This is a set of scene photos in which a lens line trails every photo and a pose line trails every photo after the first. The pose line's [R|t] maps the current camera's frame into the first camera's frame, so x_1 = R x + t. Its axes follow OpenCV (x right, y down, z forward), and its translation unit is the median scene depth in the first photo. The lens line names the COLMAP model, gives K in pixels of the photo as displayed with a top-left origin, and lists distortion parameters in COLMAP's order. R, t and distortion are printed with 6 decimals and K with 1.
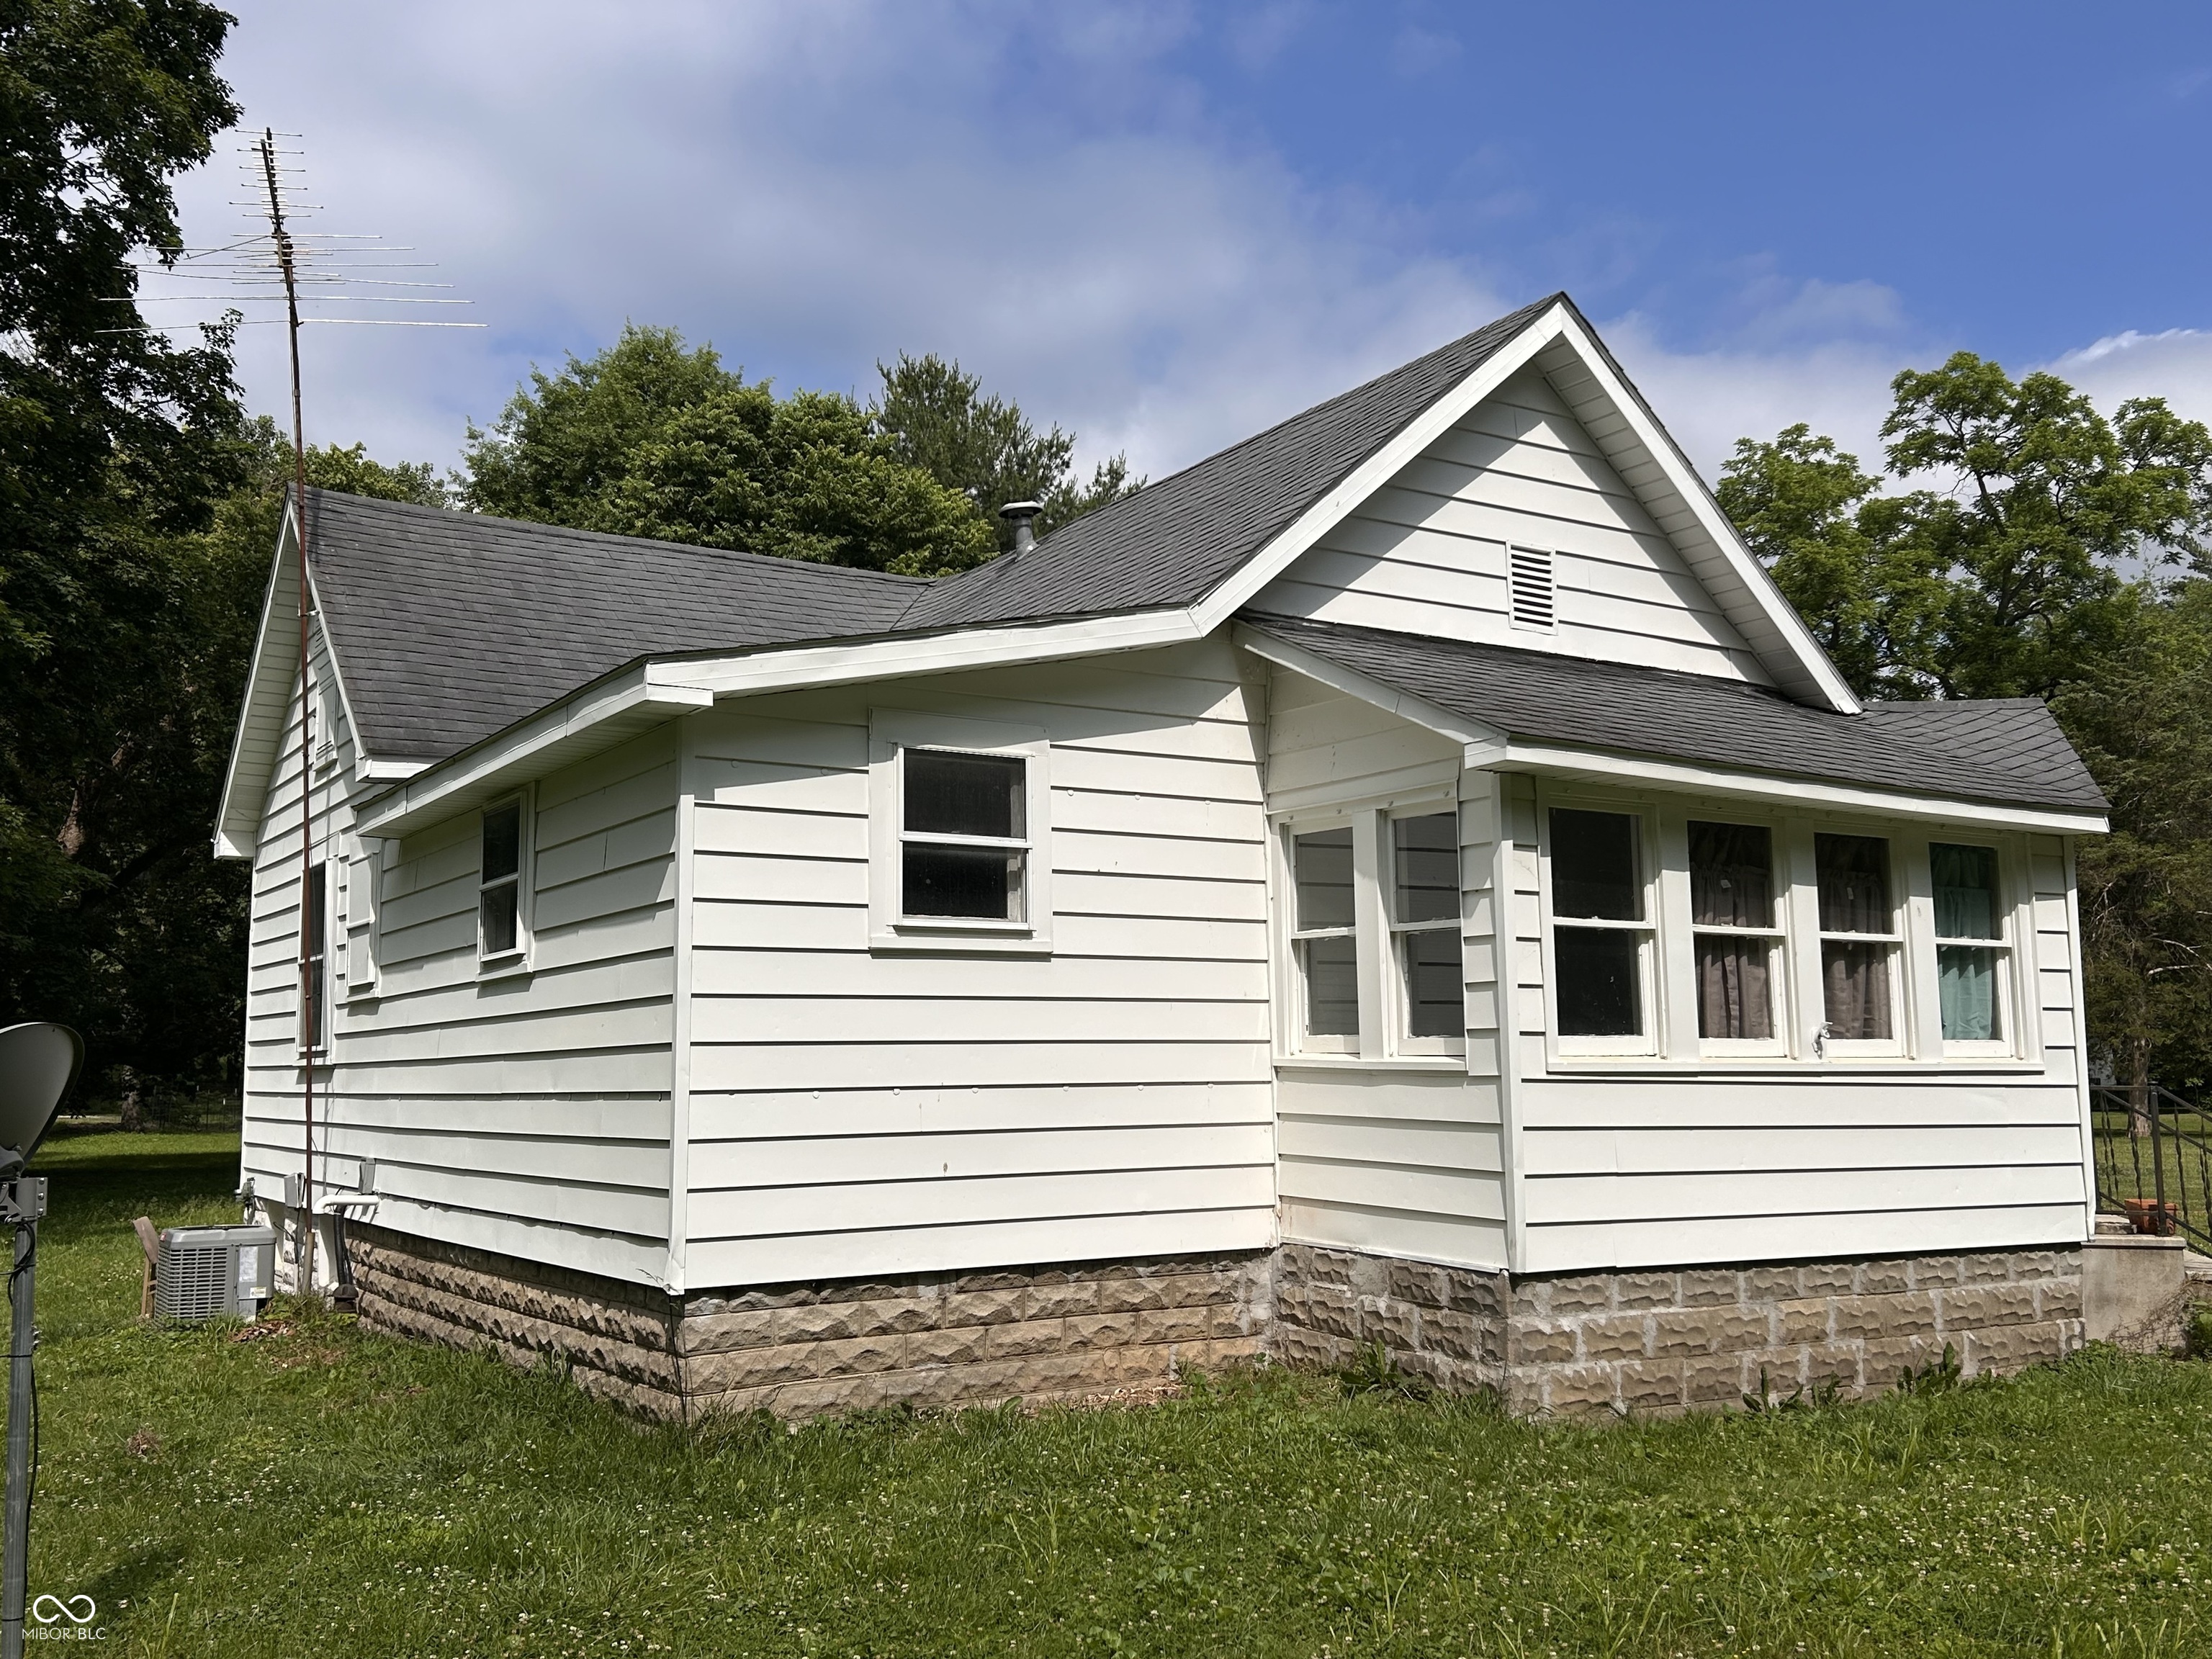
lens RADIAL K [[1993.4, 0, 1106.0], [0, 1993.4, 829.5], [0, 0, 1]] dist [0.113670, -0.187704]
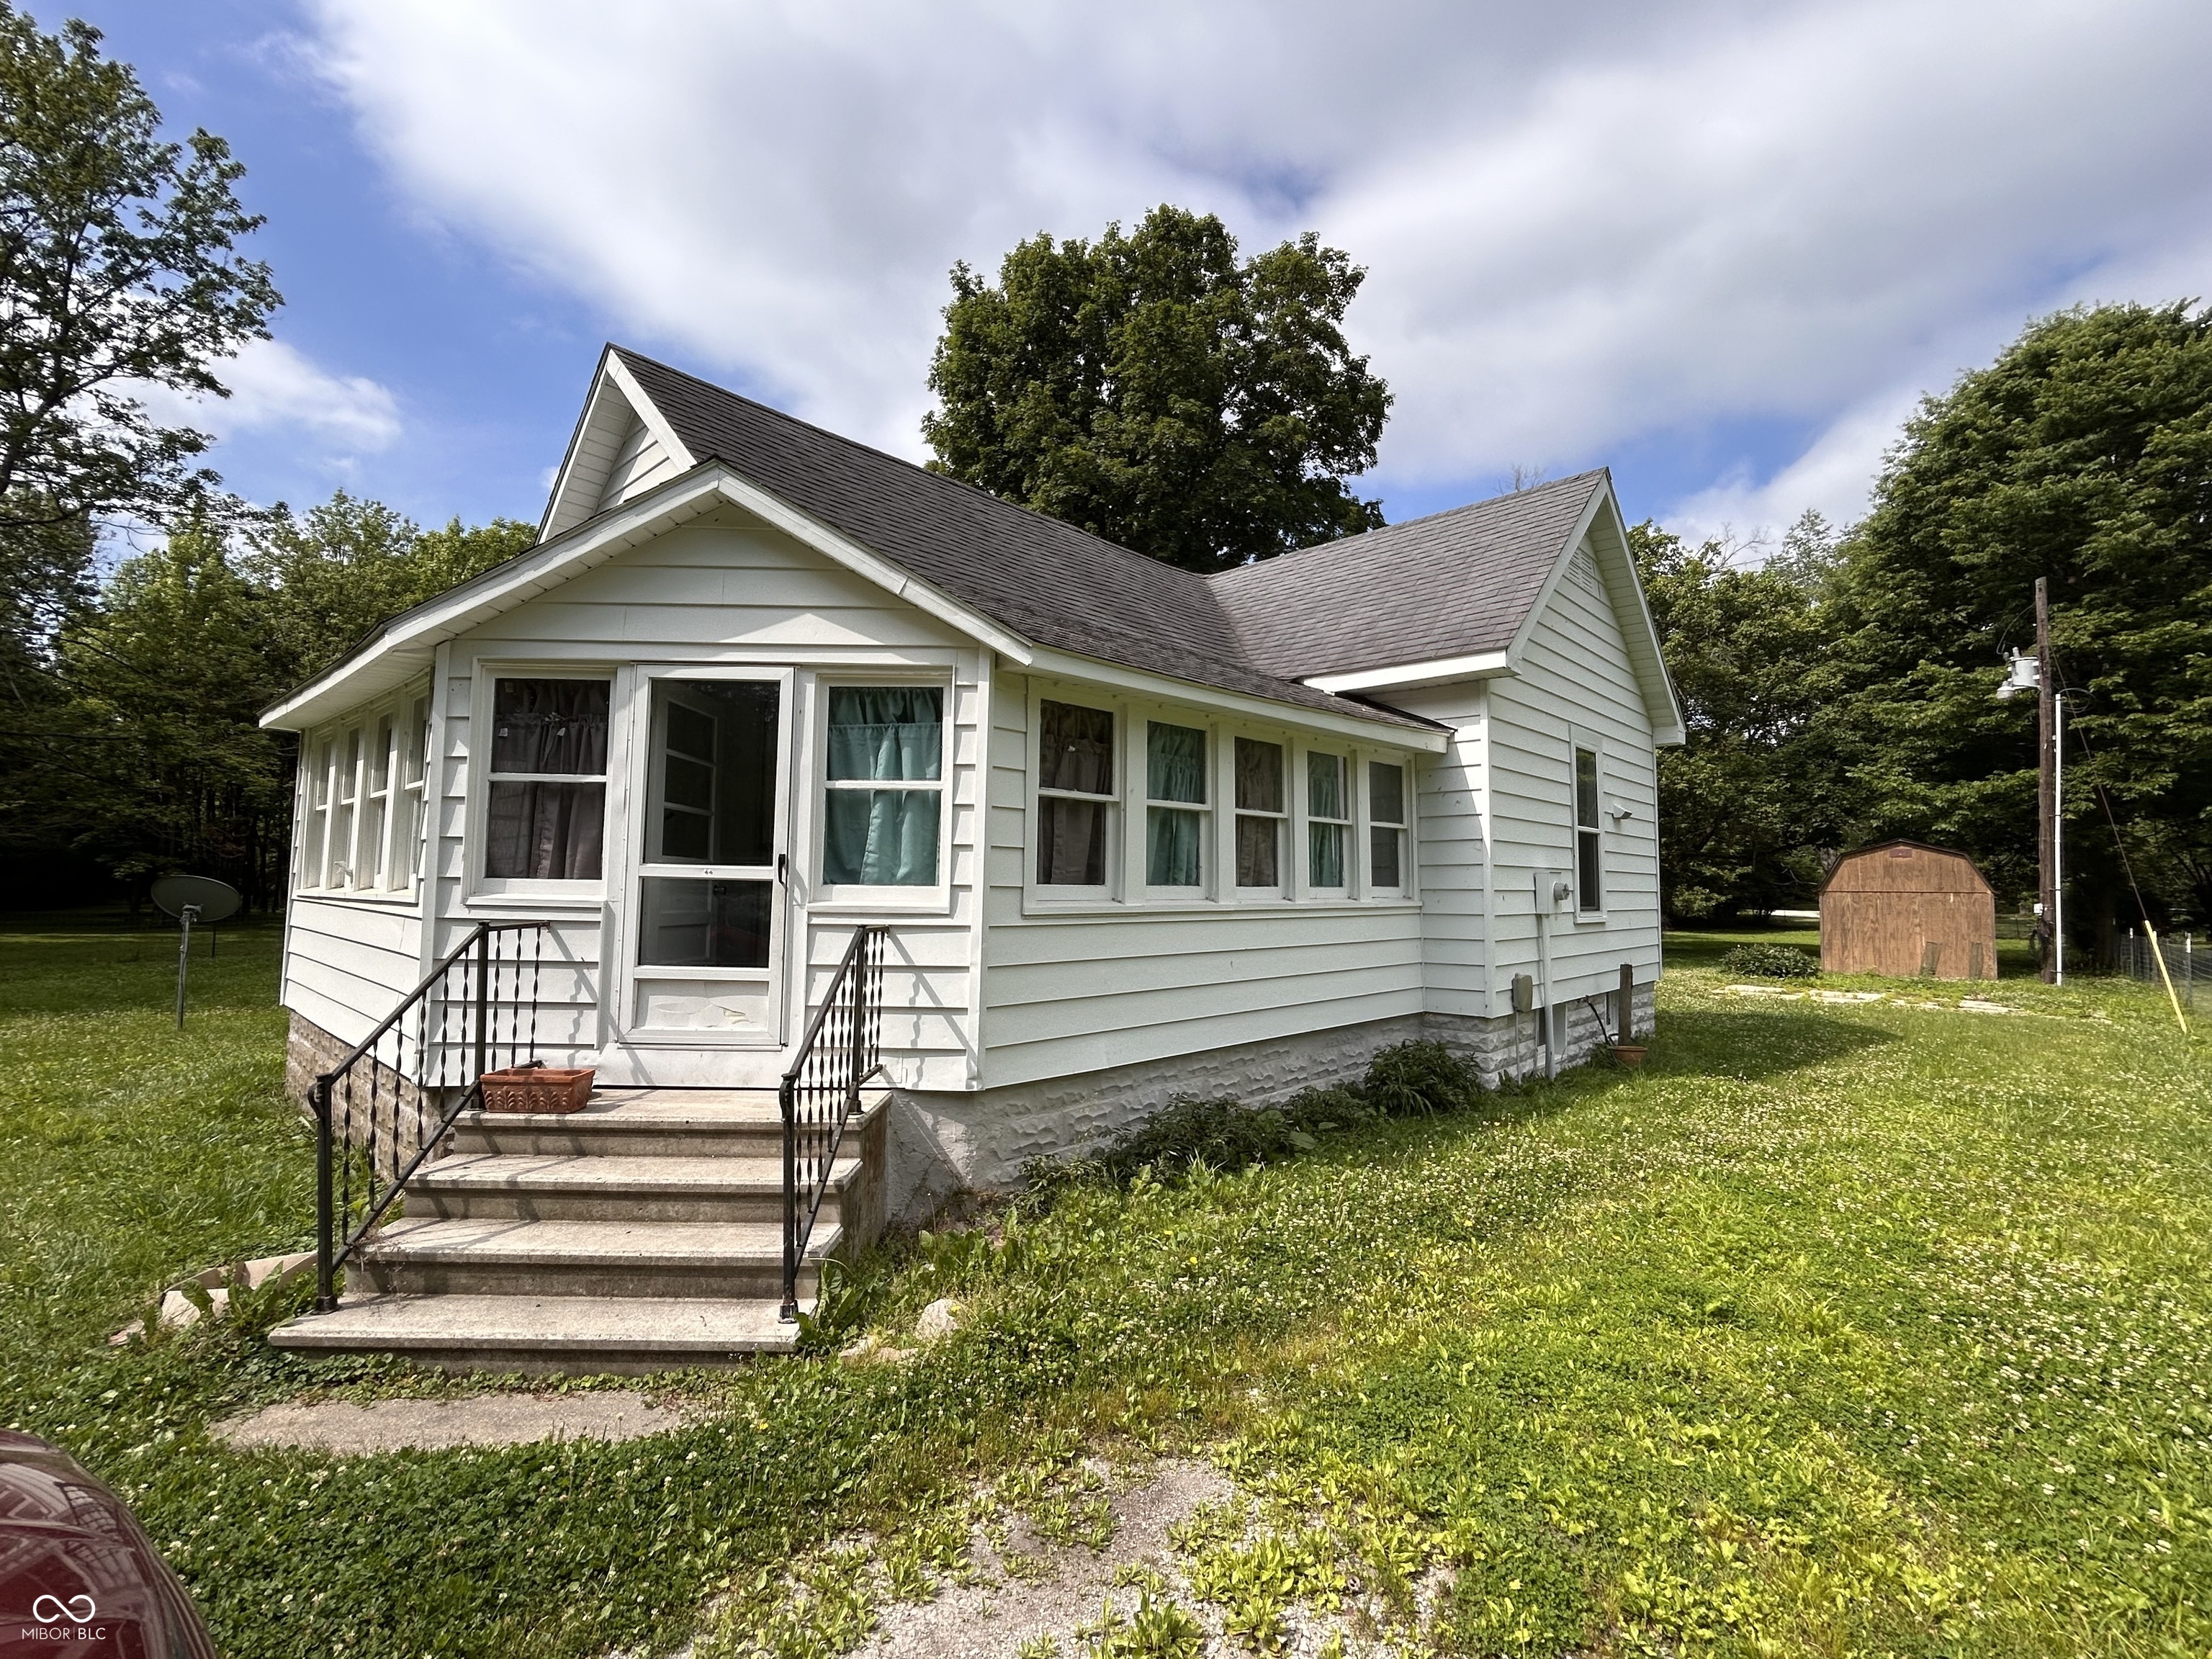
lens RADIAL K [[978.3, 0, 1106.0], [0, 978.3, 829.5], [0, 0, 1]] dist [-0.001213, -0.000811]
pose [[0.241300, -0.051500, -0.969083, 1.158558], [0.102594, 0.994349, -0.027297, 0.150666], [0.965012, -0.092835, 0.245220, 1.398604]]
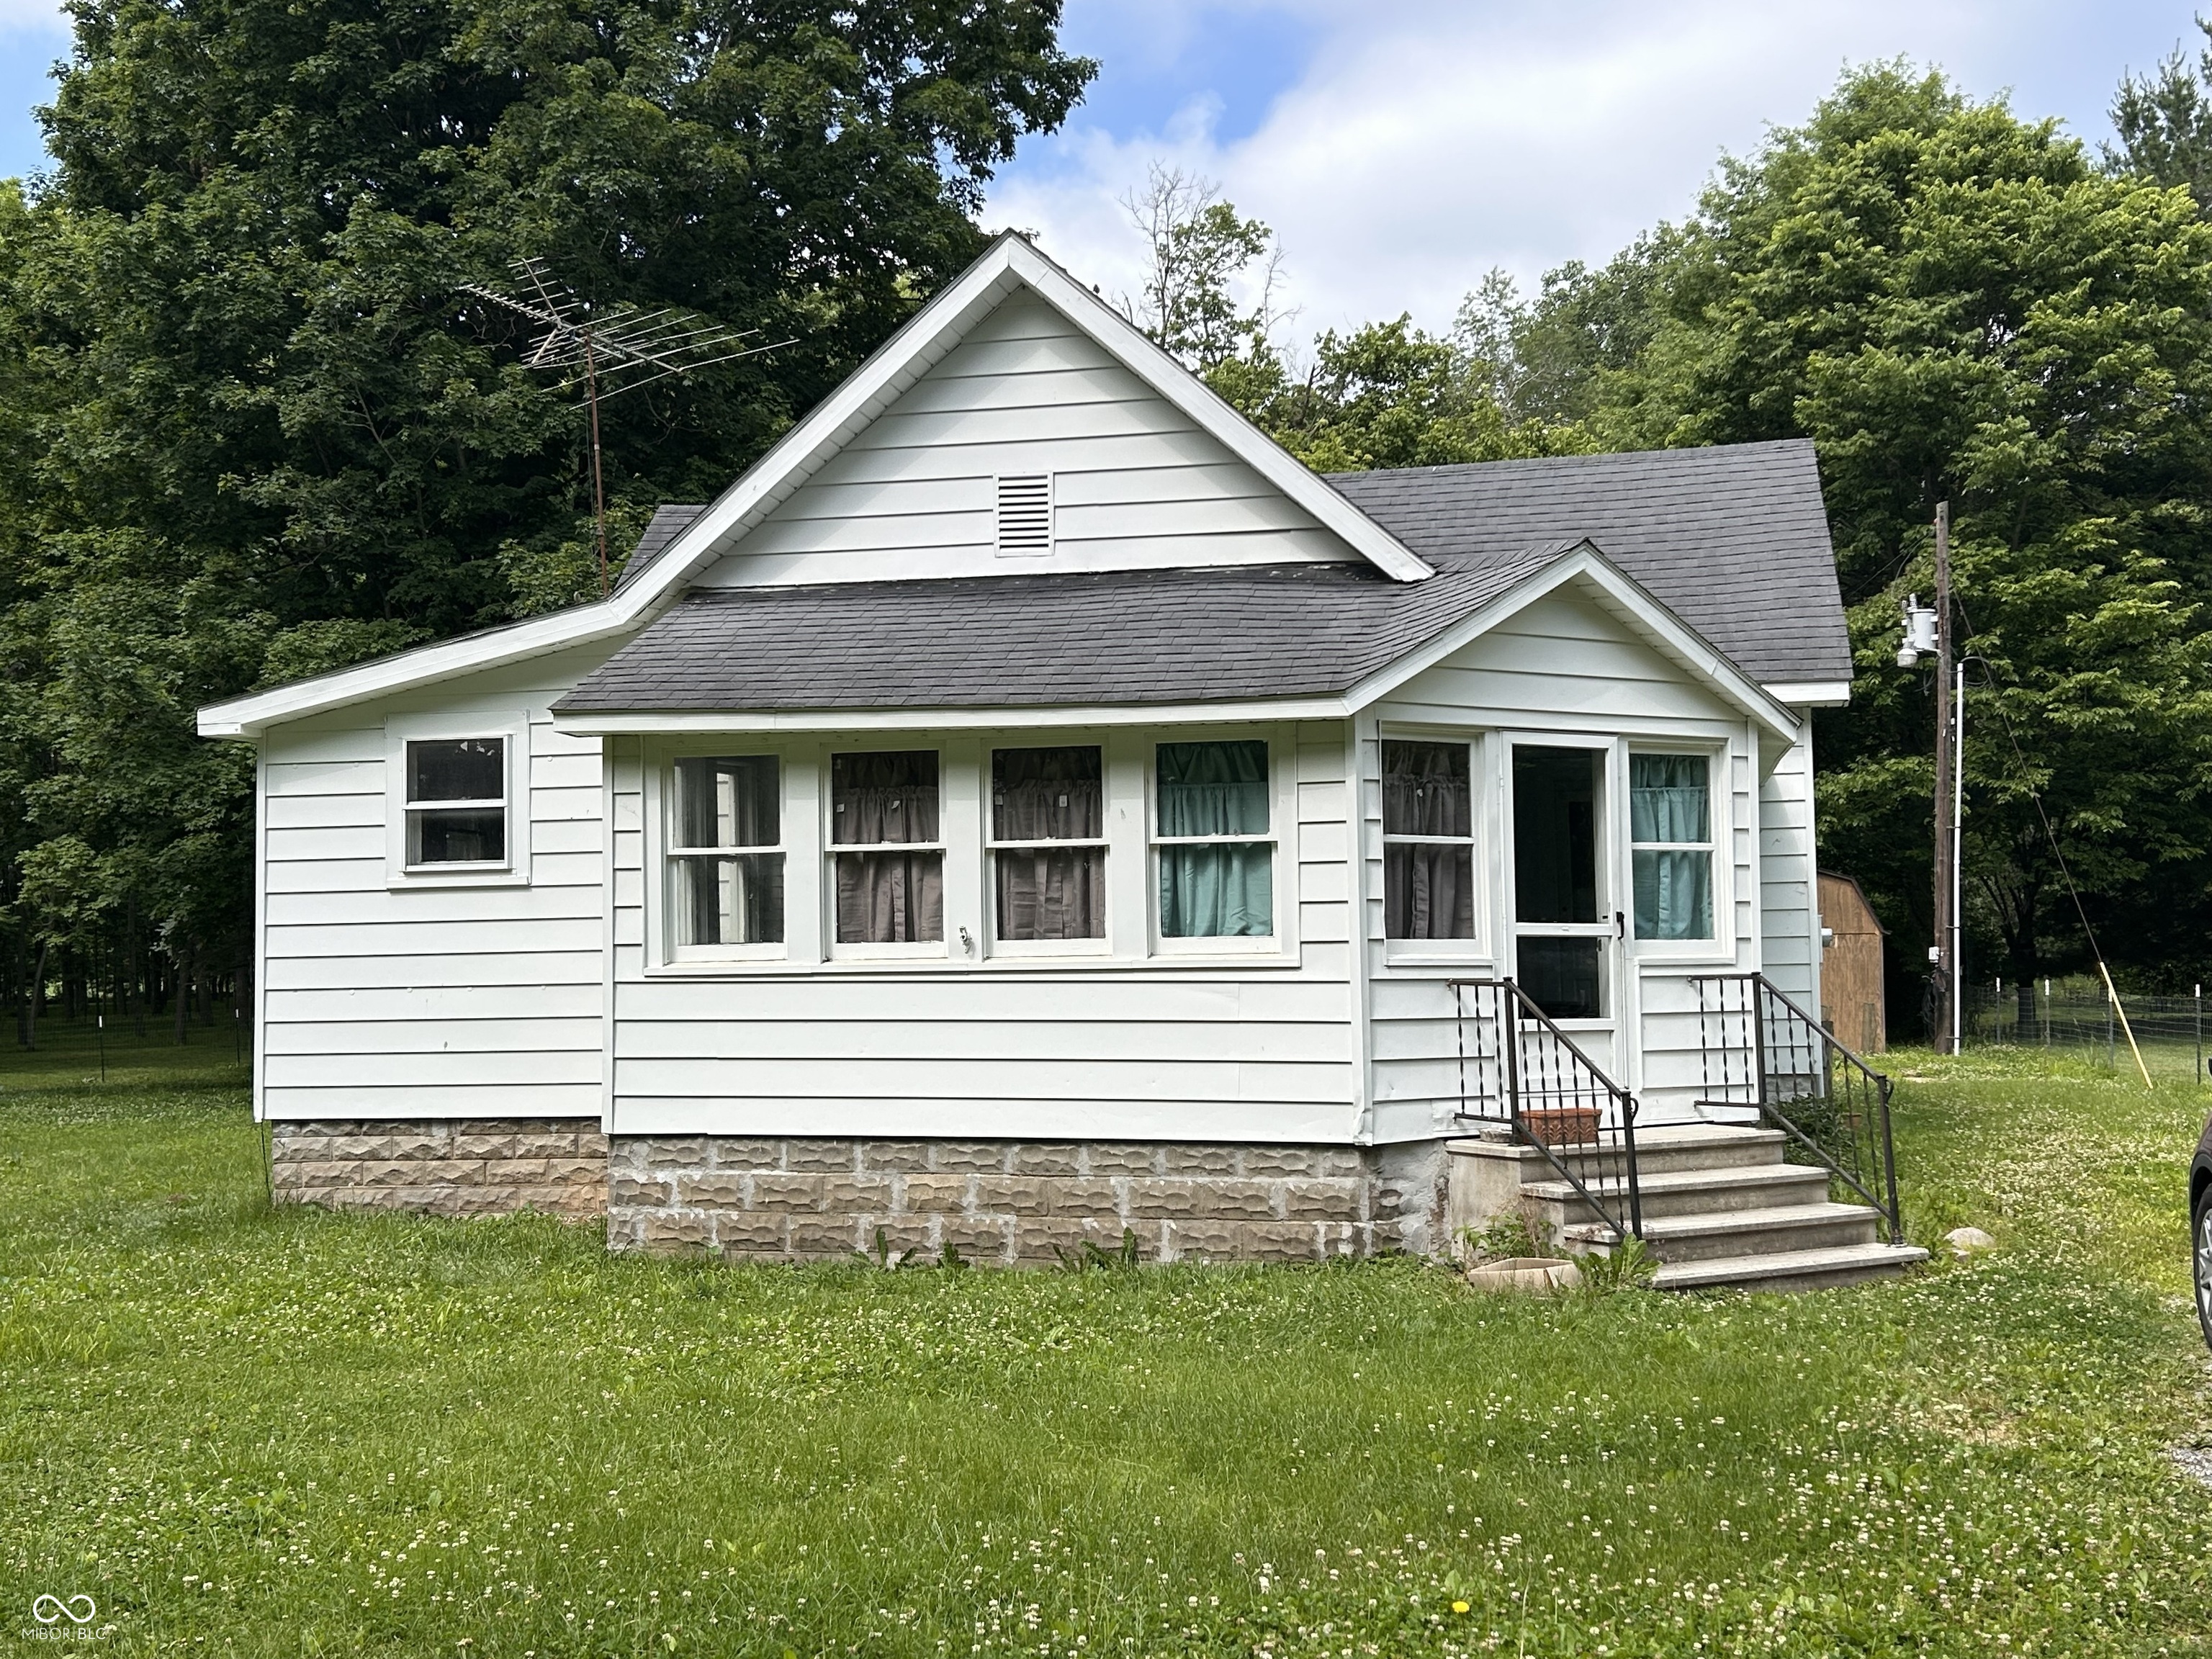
lens RADIAL K [[2416.9, 0, 1106.0], [0, 2416.9, 829.5], [0, 0, 1]] dist [0.150085, -0.325420]
pose [[0.713787, -0.040437, -0.699194, 1.386960], [0.092992, 0.994964, 0.037391, 0.001388], [0.694161, -0.091709, 0.713953, 0.128125]]
